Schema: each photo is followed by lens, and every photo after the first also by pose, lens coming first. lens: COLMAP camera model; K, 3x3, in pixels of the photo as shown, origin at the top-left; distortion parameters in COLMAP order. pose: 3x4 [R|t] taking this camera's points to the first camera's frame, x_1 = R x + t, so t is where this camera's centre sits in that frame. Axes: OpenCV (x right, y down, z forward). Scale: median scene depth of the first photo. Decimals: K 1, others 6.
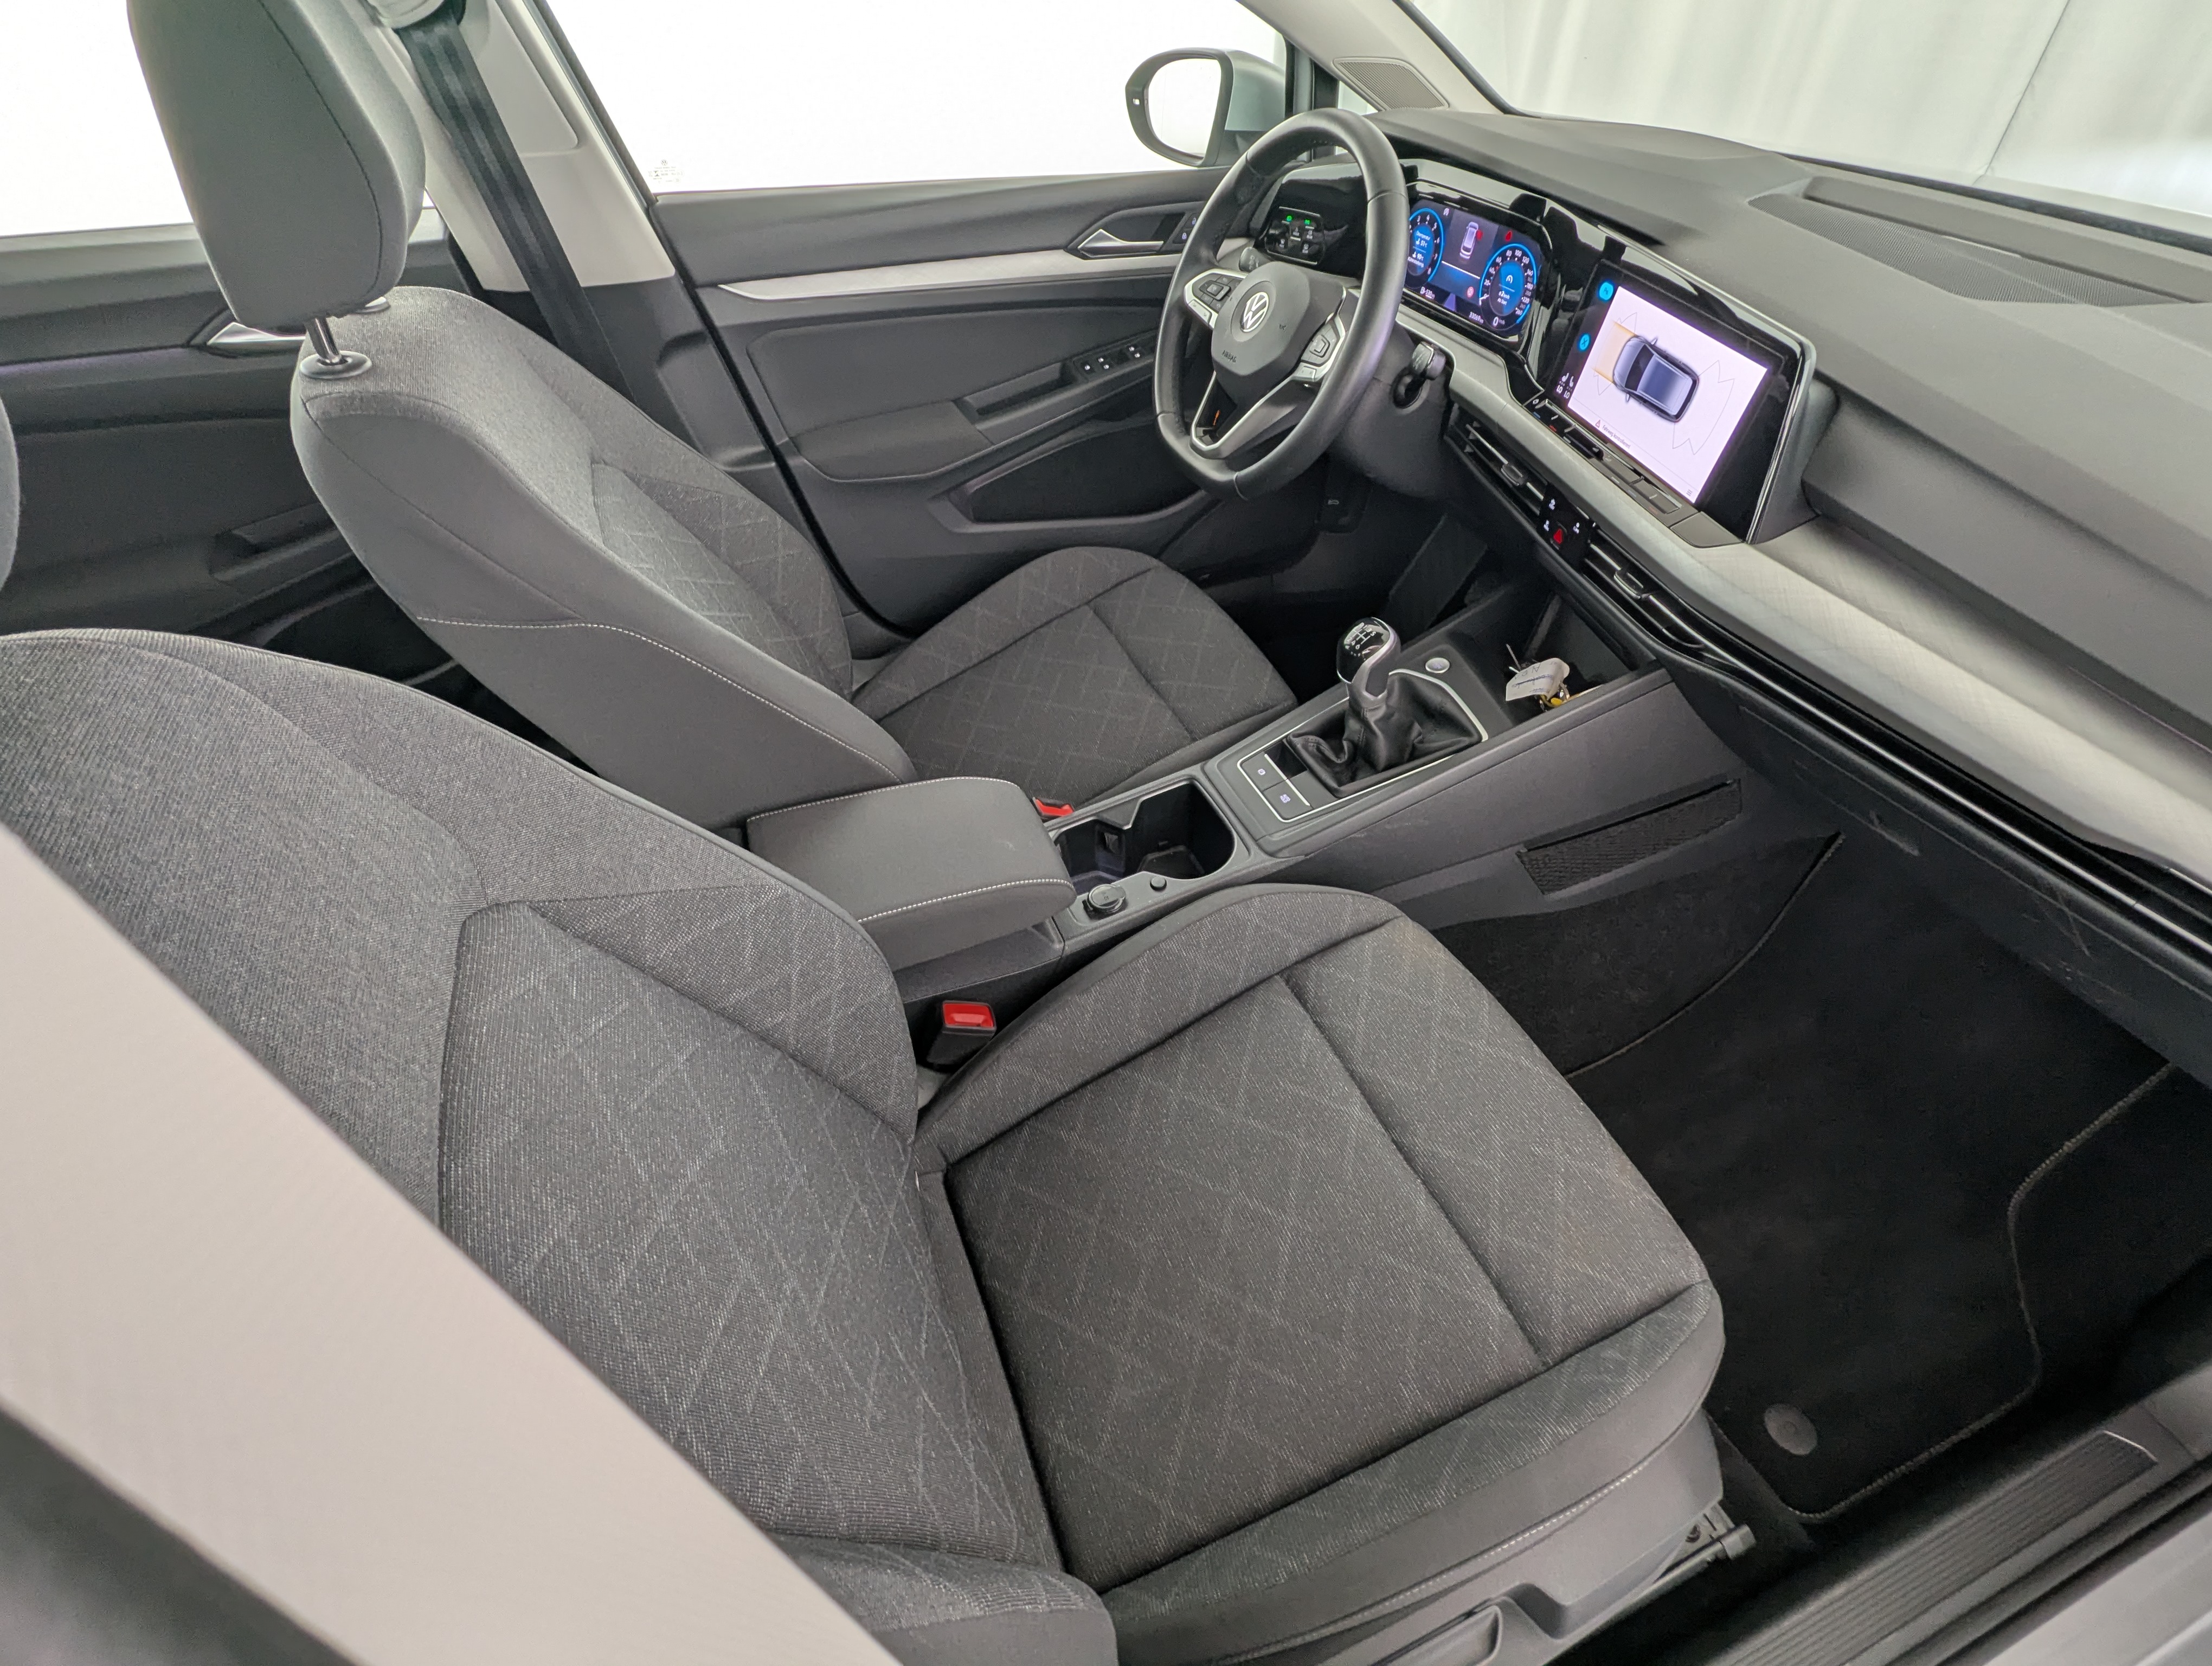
lens RADIAL K [[1053.0, 0, 1106.0], [0, 1053.0, 833.0], [0, 0, 1]] dist [0.000682, 0.000166]
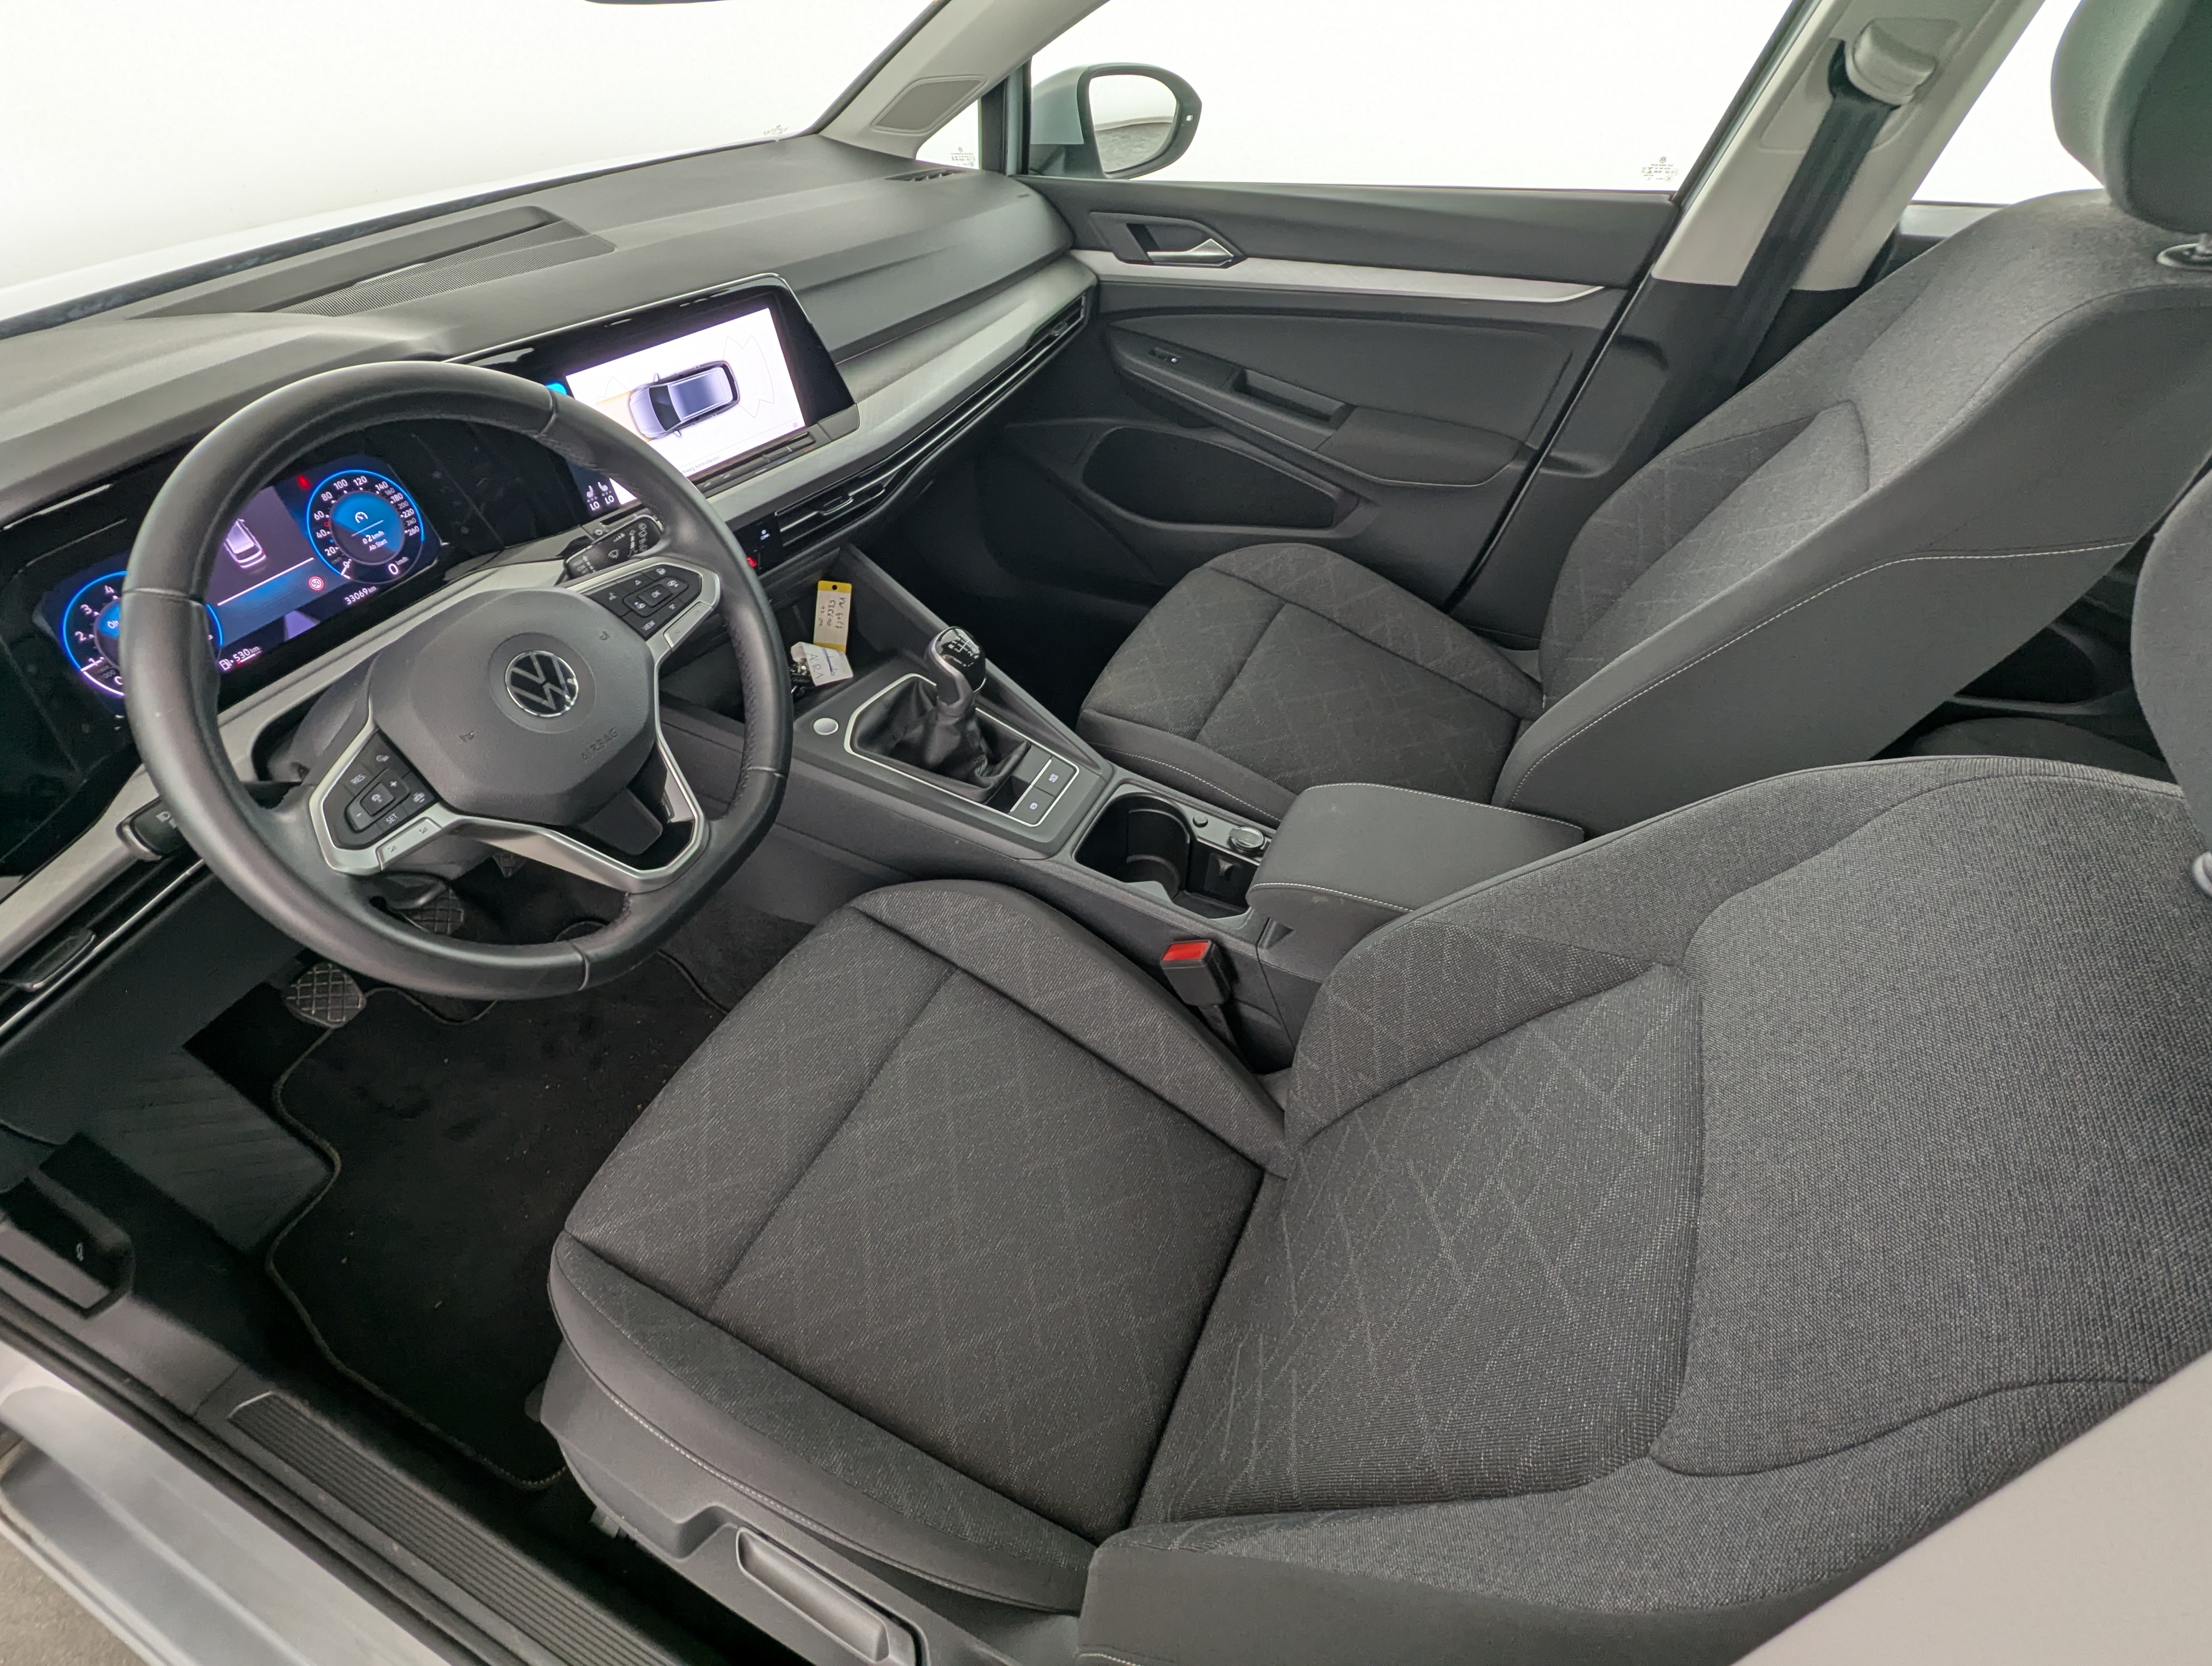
lens RADIAL K [[1045.4, 0, 1106.0], [0, 1045.4, 833.0], [0, 0, 1]] dist [-0.008873, 0.001622]
pose [[-0.675608, -0.487871, 0.552753, -0.480171], [0.522039, 0.212852, 0.825935, -0.877432], [-0.520604, 0.846567, 0.110883, 0.933542]]
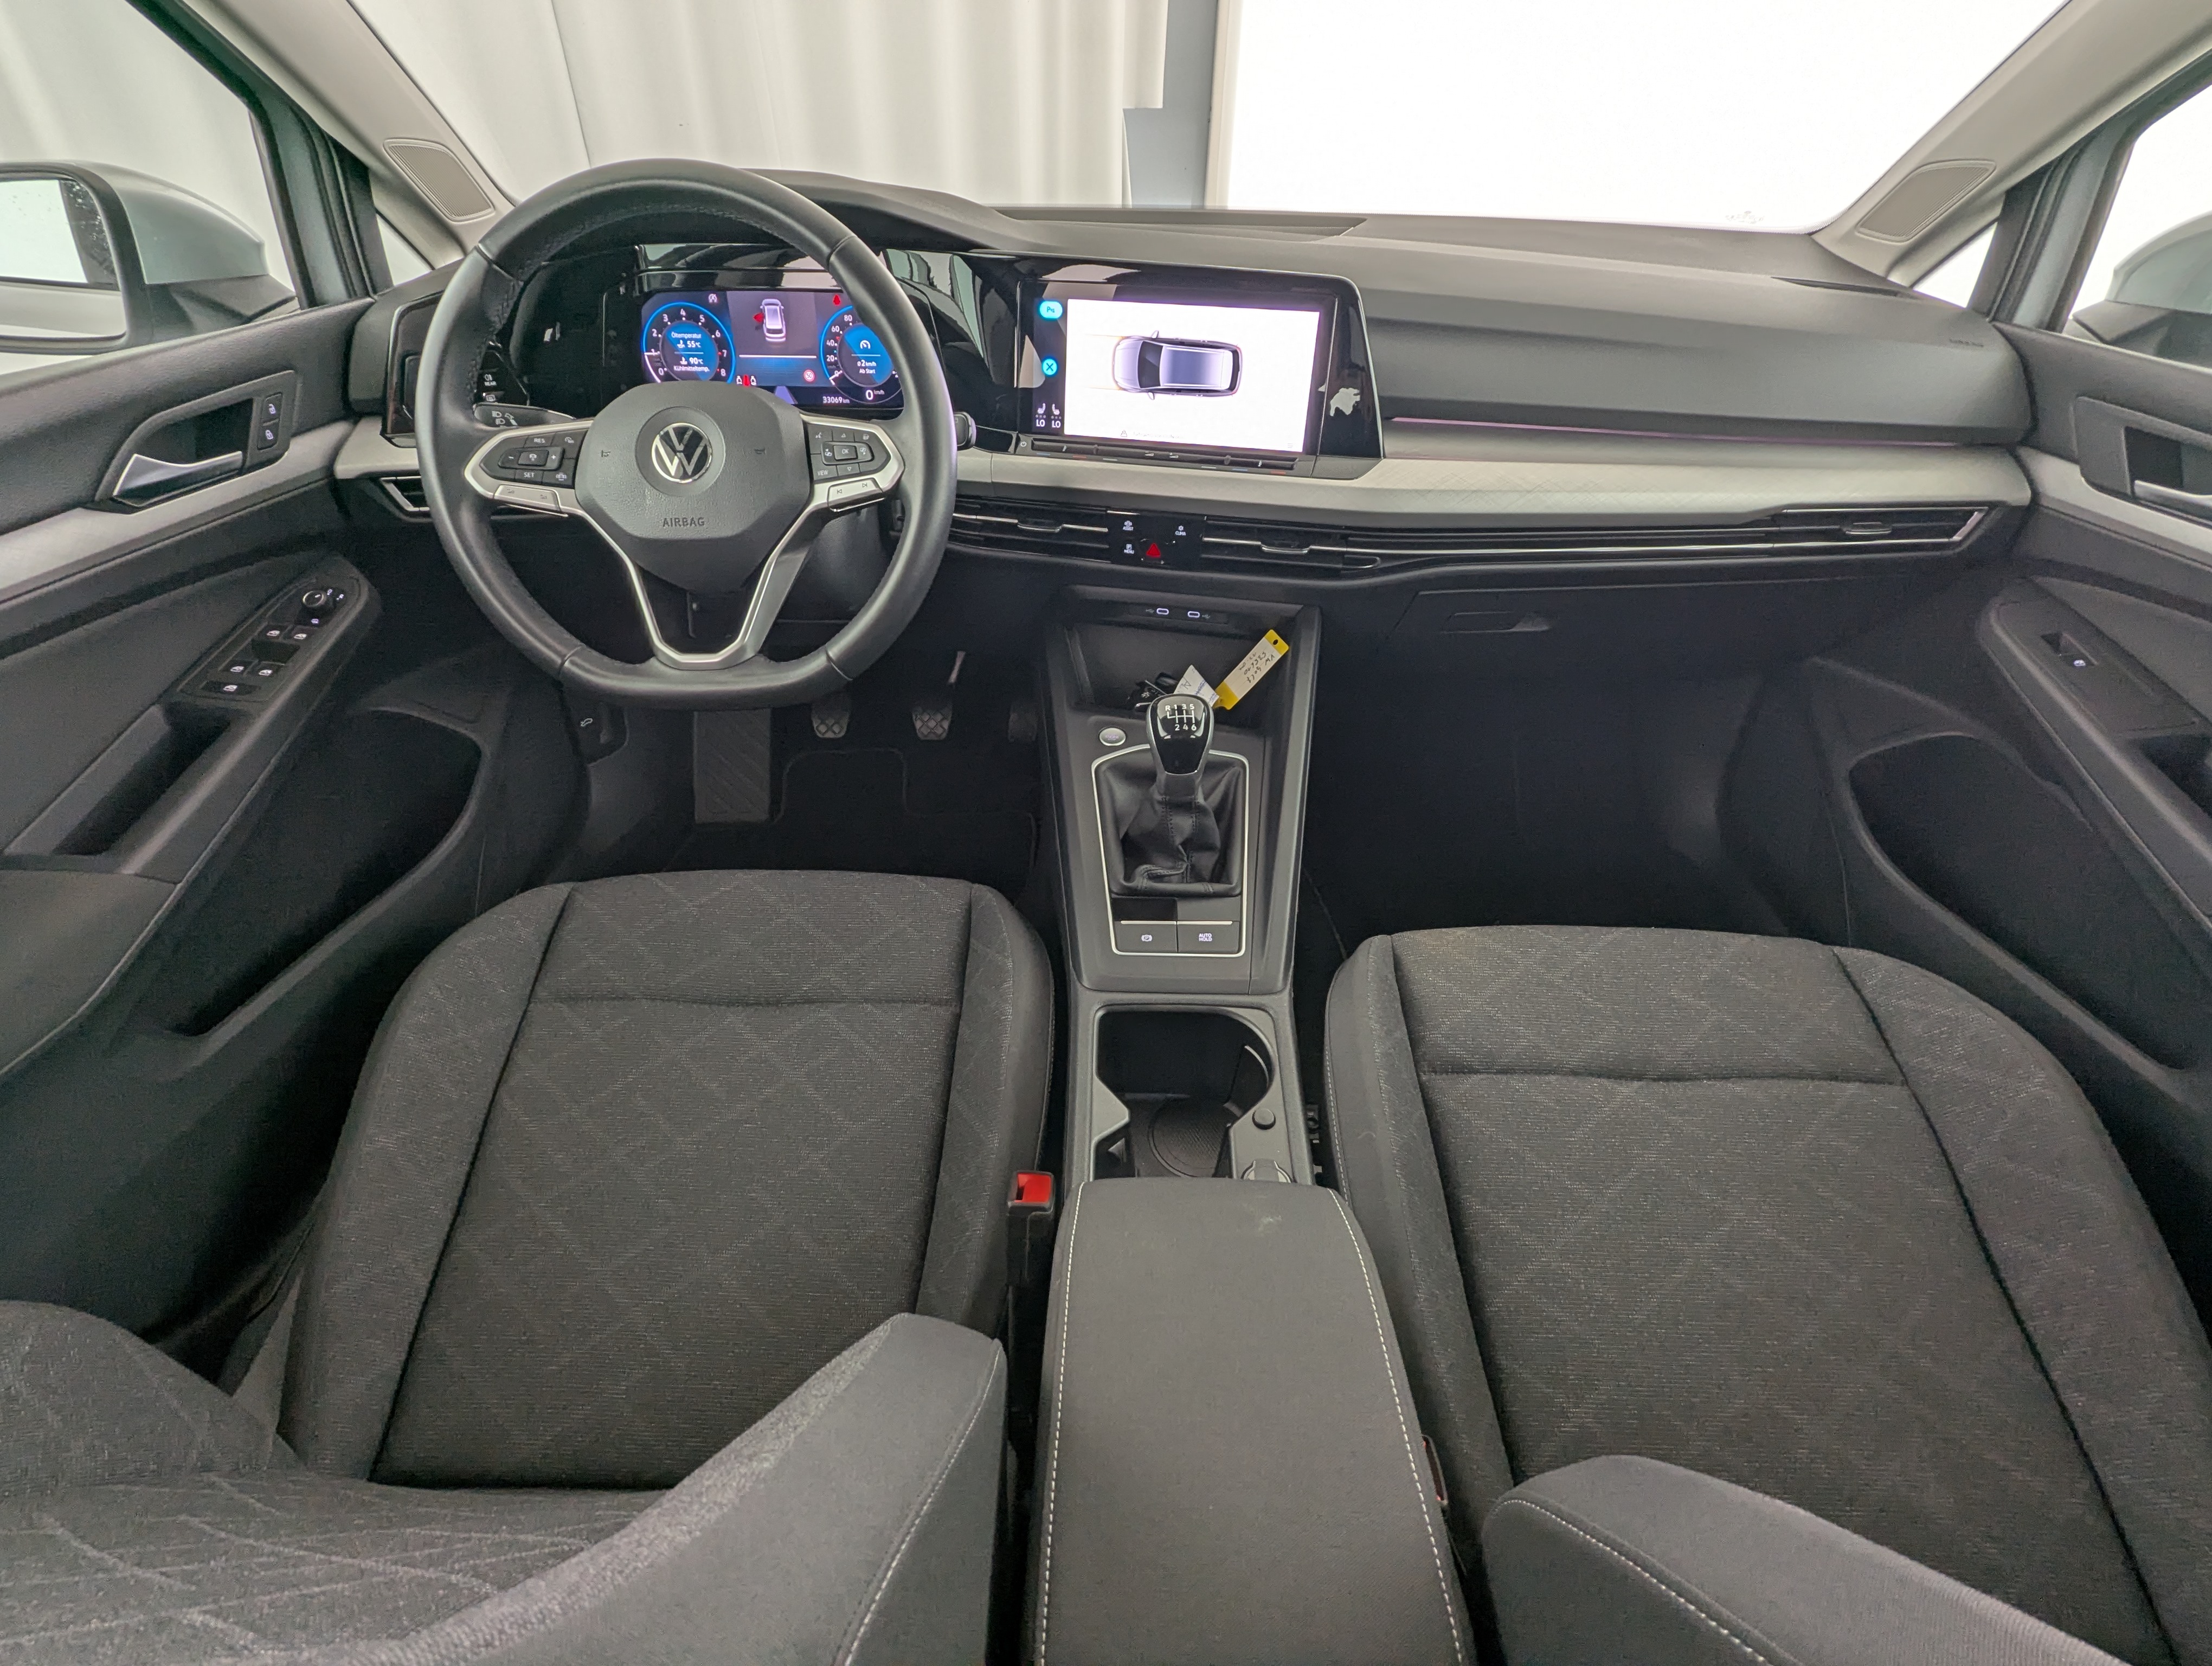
lens RADIAL K [[1045.4, 0, 1106.0], [0, 1045.4, 833.0], [0, 0, 1]] dist [-0.008873, 0.001622]
pose [[0.390014, -0.522187, 0.758426, -0.425352], [0.618134, 0.758957, 0.204683, -0.308814], [-0.682496, 0.388980, 0.618785, 0.553430]]
